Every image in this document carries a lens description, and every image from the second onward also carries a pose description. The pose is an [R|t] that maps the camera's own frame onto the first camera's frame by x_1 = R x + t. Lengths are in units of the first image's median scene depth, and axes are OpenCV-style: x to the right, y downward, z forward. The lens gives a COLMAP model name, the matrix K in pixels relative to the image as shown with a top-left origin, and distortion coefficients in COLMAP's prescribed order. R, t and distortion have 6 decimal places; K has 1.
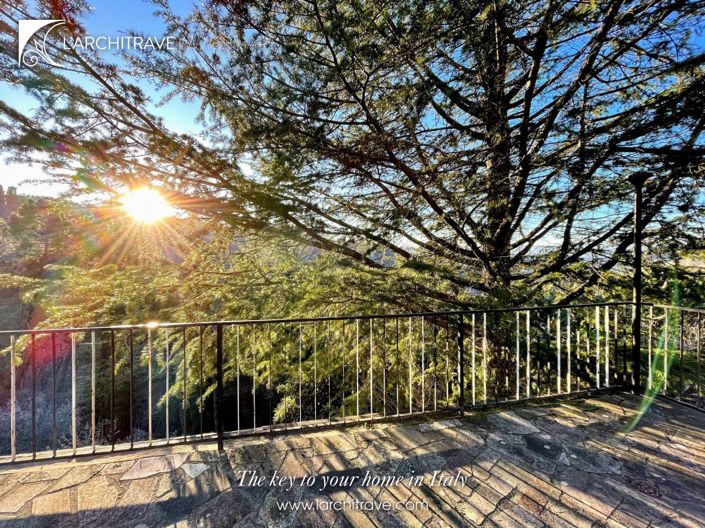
lens RADIAL K [[279.3, 0, 348.4], [0, 279.3, 263.2], [0, 0, 1]] dist [0.000175, -0.003184]
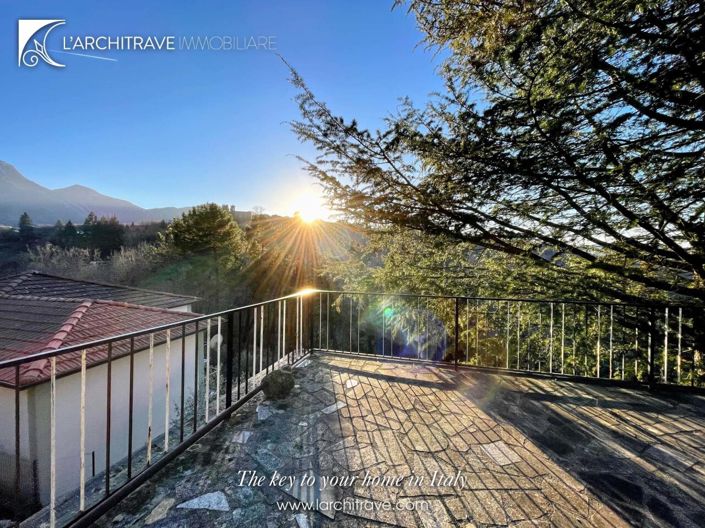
lens RADIAL K [[279.3, 0, 348.4], [0, 279.3, 263.2], [0, 0, 1]] dist [0.000175, -0.003184]
pose [[0.887088, 0.015078, -0.461355, -0.245419], [-0.014800, 0.999882, 0.004222, 0.007608], [0.461364, 0.003083, 0.887206, -0.779133]]
